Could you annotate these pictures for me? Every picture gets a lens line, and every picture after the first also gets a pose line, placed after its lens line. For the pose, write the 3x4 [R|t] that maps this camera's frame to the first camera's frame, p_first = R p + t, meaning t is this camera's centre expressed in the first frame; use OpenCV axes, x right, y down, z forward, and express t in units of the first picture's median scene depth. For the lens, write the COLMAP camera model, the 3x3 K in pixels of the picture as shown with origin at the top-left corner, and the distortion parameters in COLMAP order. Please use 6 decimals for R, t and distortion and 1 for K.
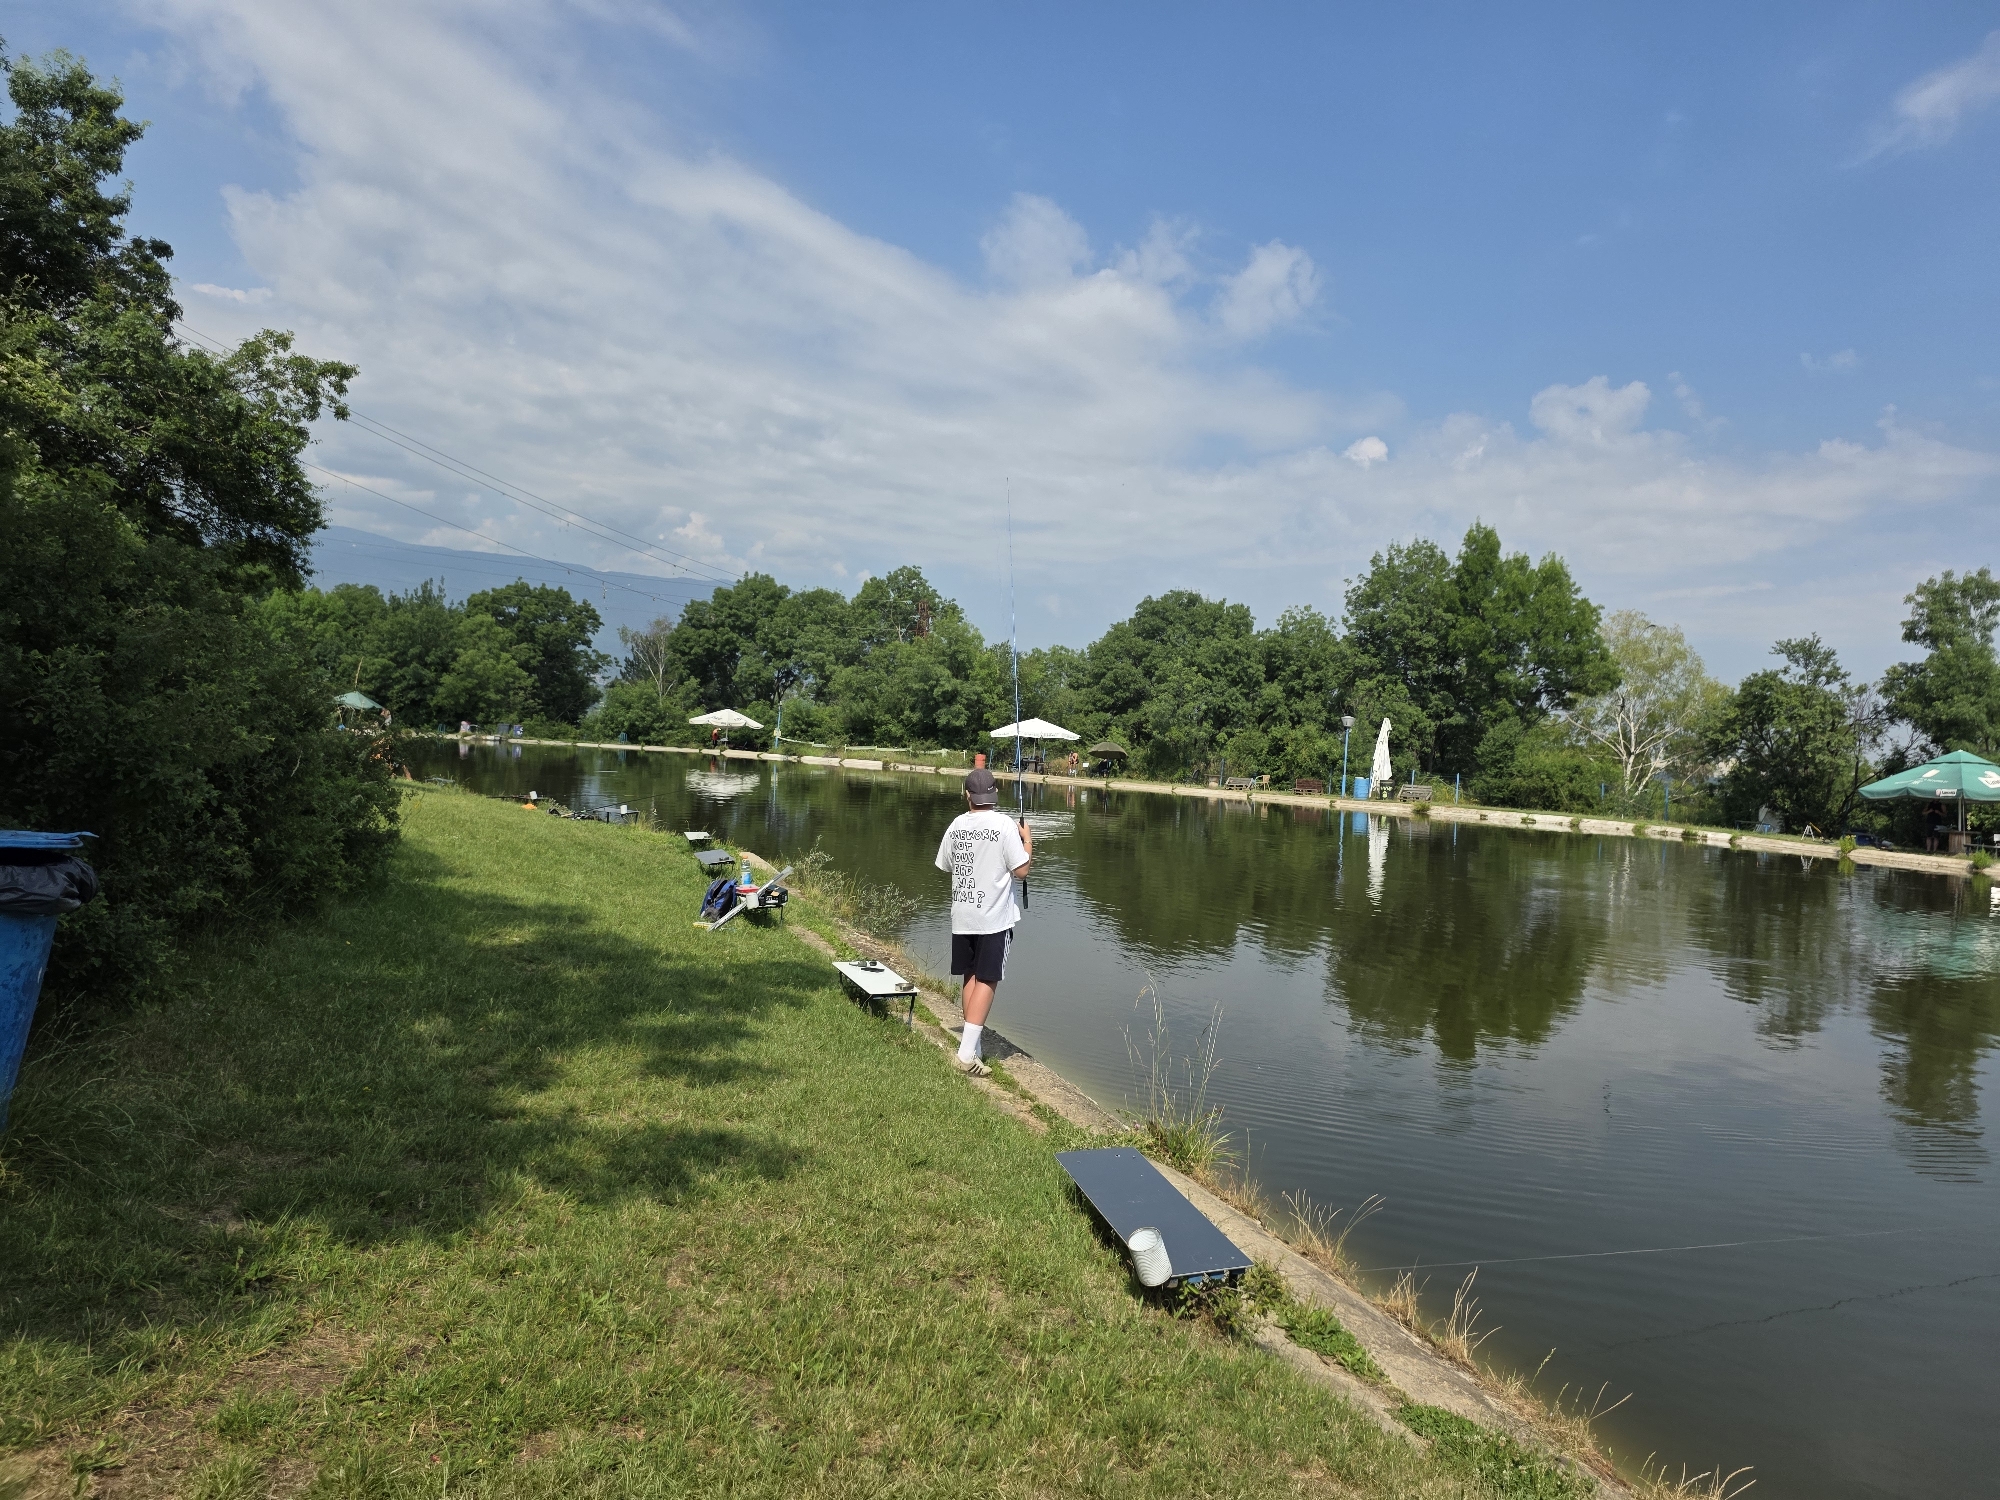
lens RADIAL K [[1312.9, 0, 1038.5], [0, 1312.9, 750.0], [0, 0, 1]] dist [0.055452, -0.054234]
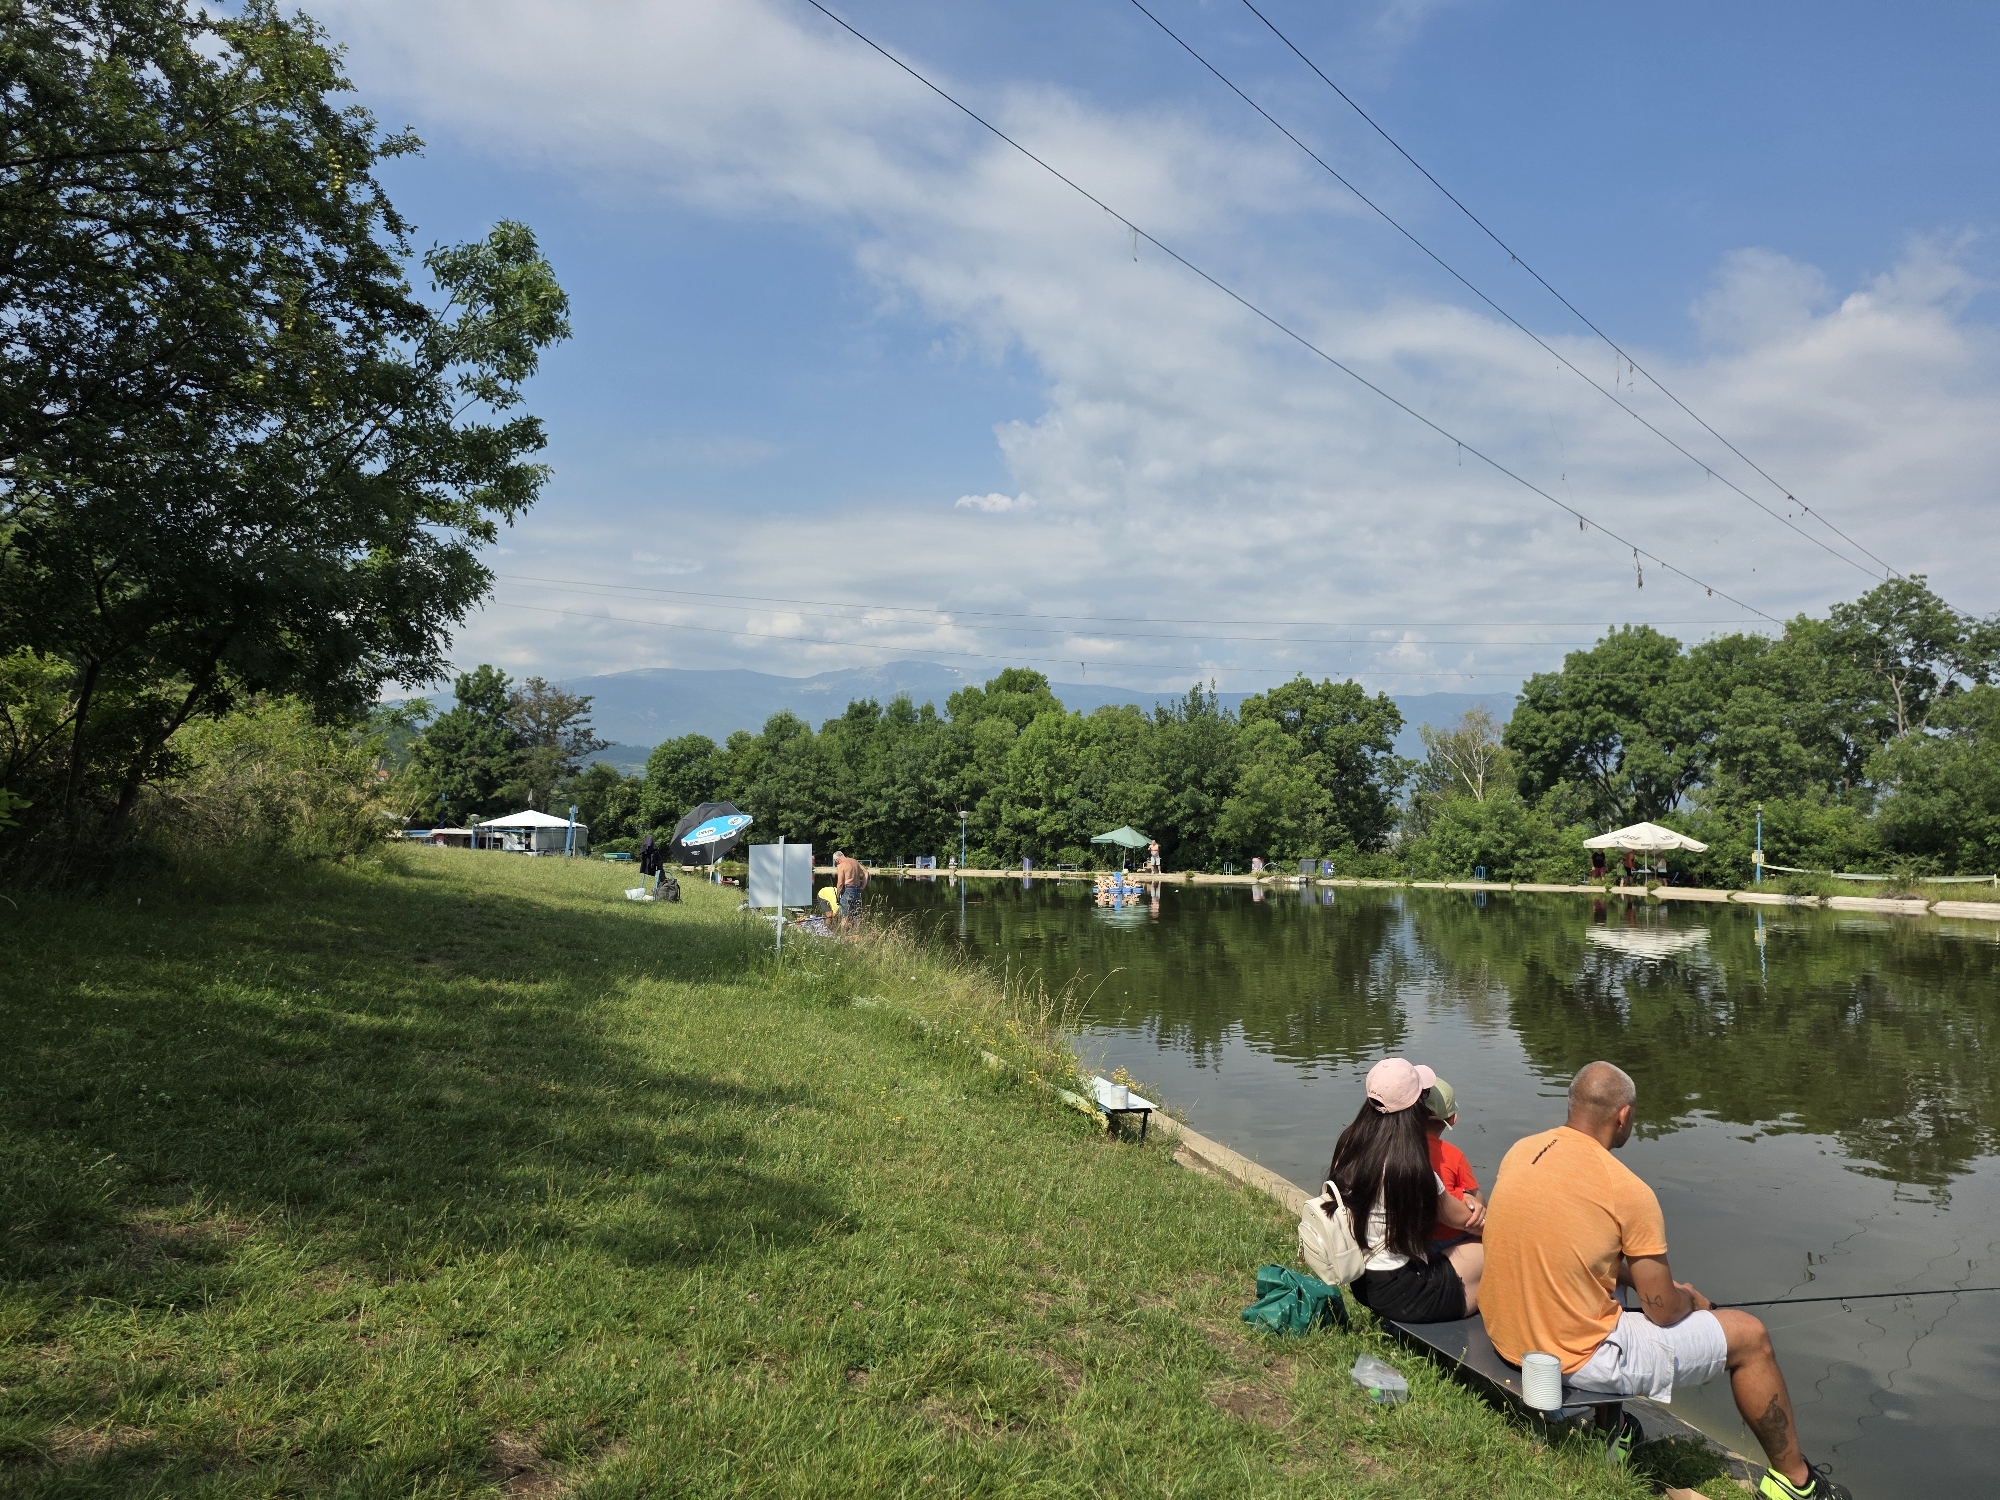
lens RADIAL K [[1312.9, 0, 1016.7], [0, 1312.9, 787.2], [0, 0, 1]] dist [0.055452, -0.054234]
pose [[0.853581, -0.069730, -0.516273, -0.165624], [0.036650, 0.996584, -0.074007, -0.011889], [0.519670, 0.044250, 0.853221, 0.296298]]
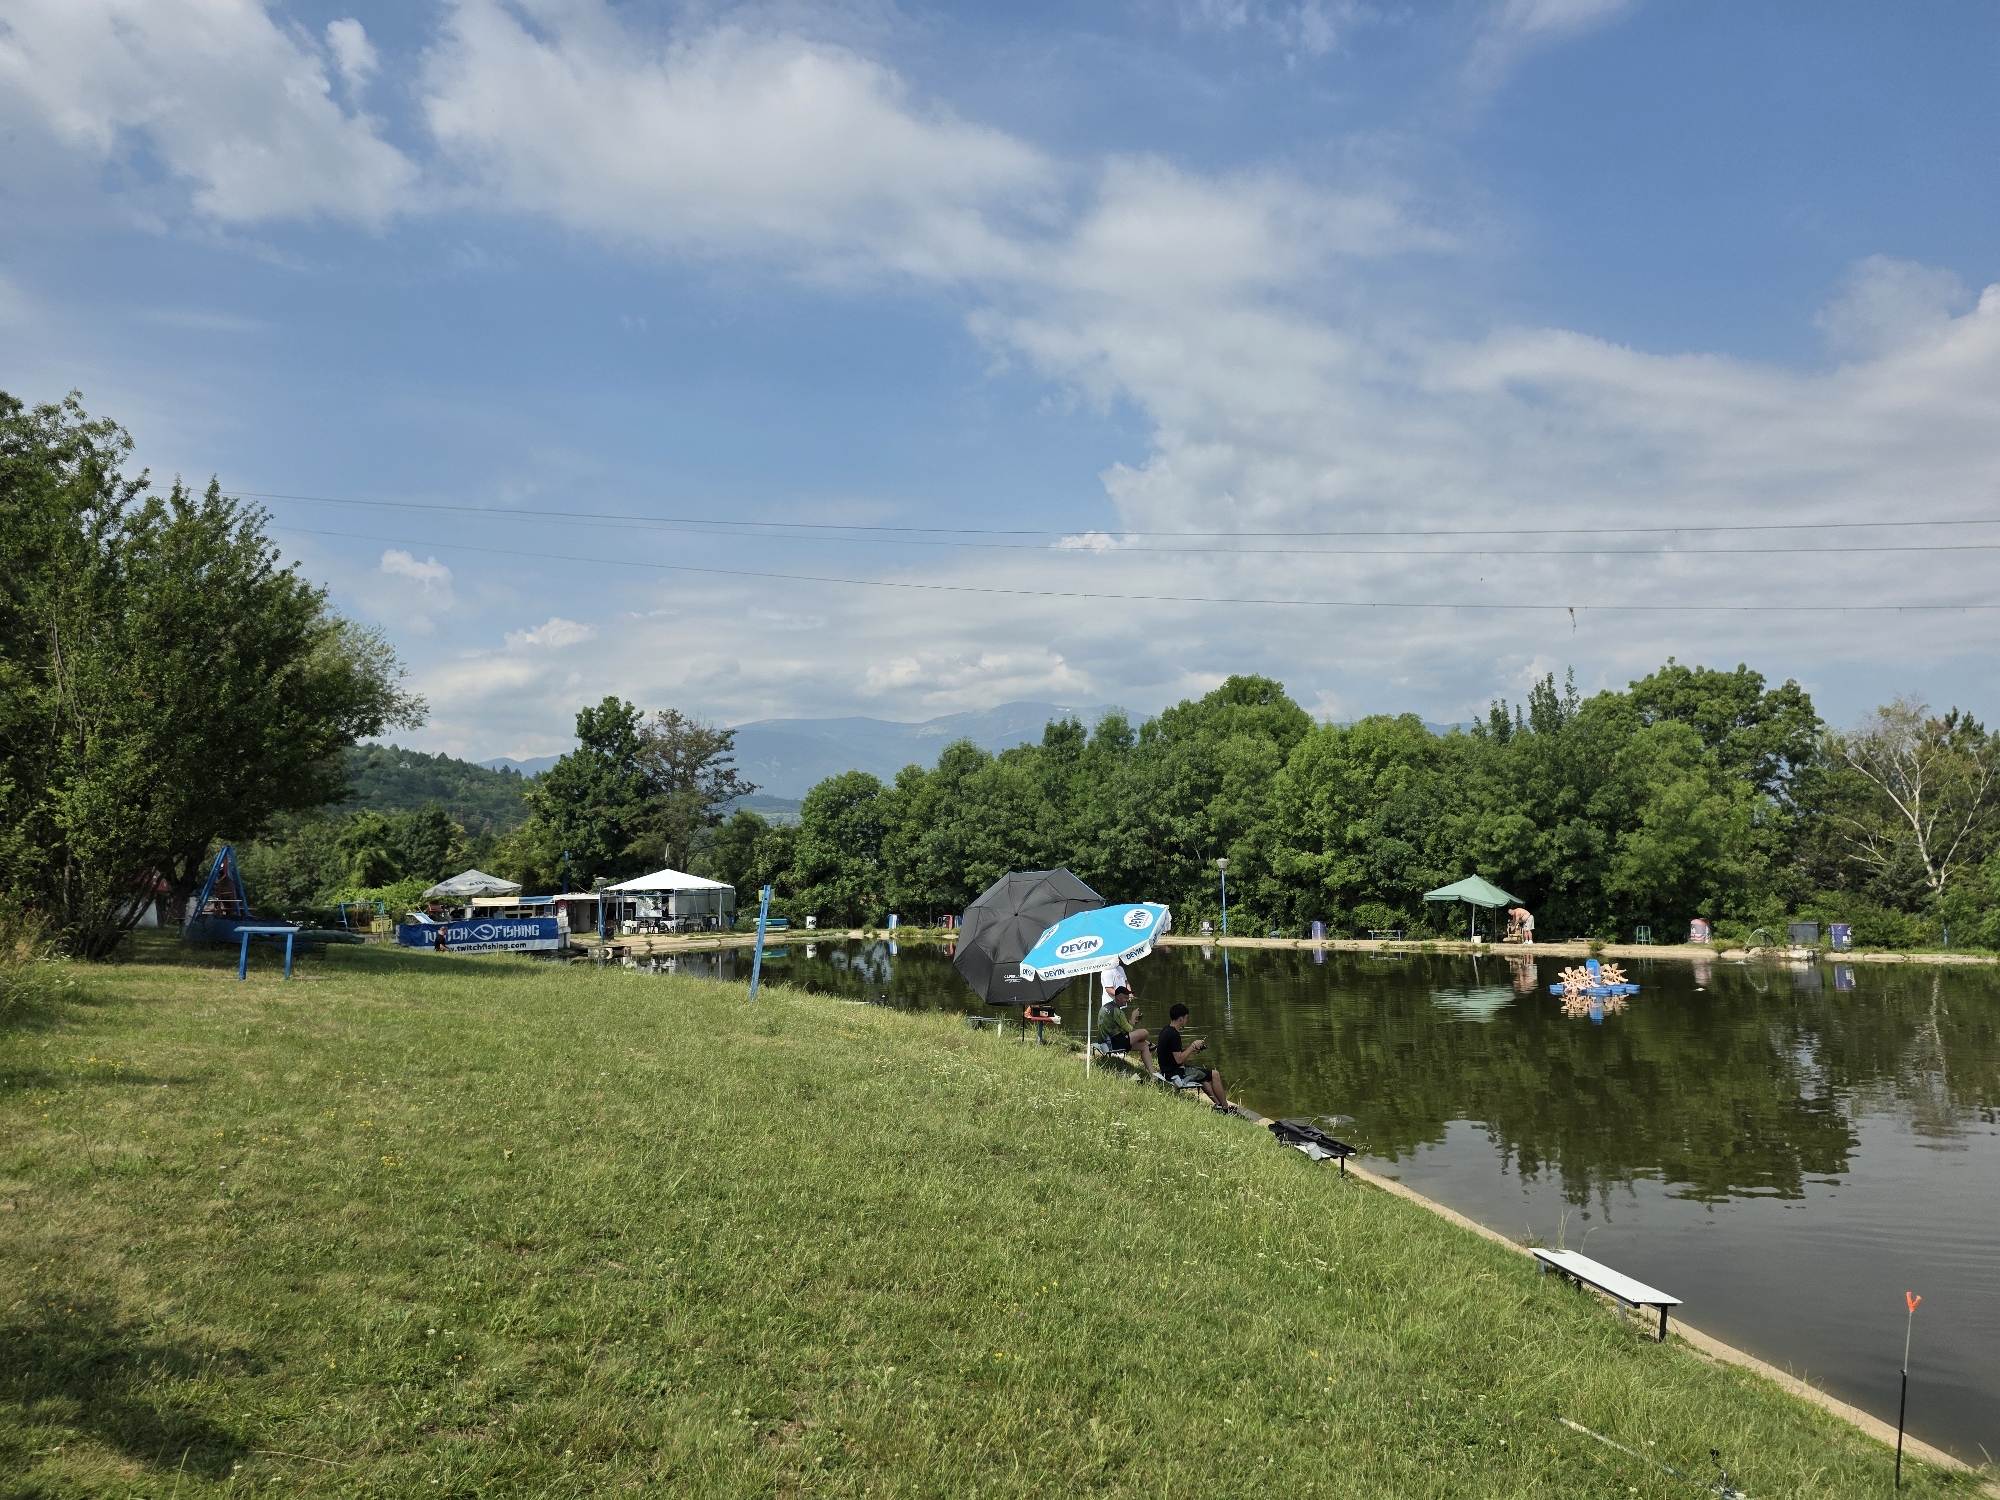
lens RADIAL K [[1312.9, 0, 993.8], [0, 1312.9, 724.8], [0, 0, 1]] dist [0.055452, -0.054234]
pose [[0.789286, -0.139609, -0.597944, -0.348423], [0.055550, 0.986051, -0.156899, -0.032341], [0.611508, 0.090622, 0.786031, 0.444292]]
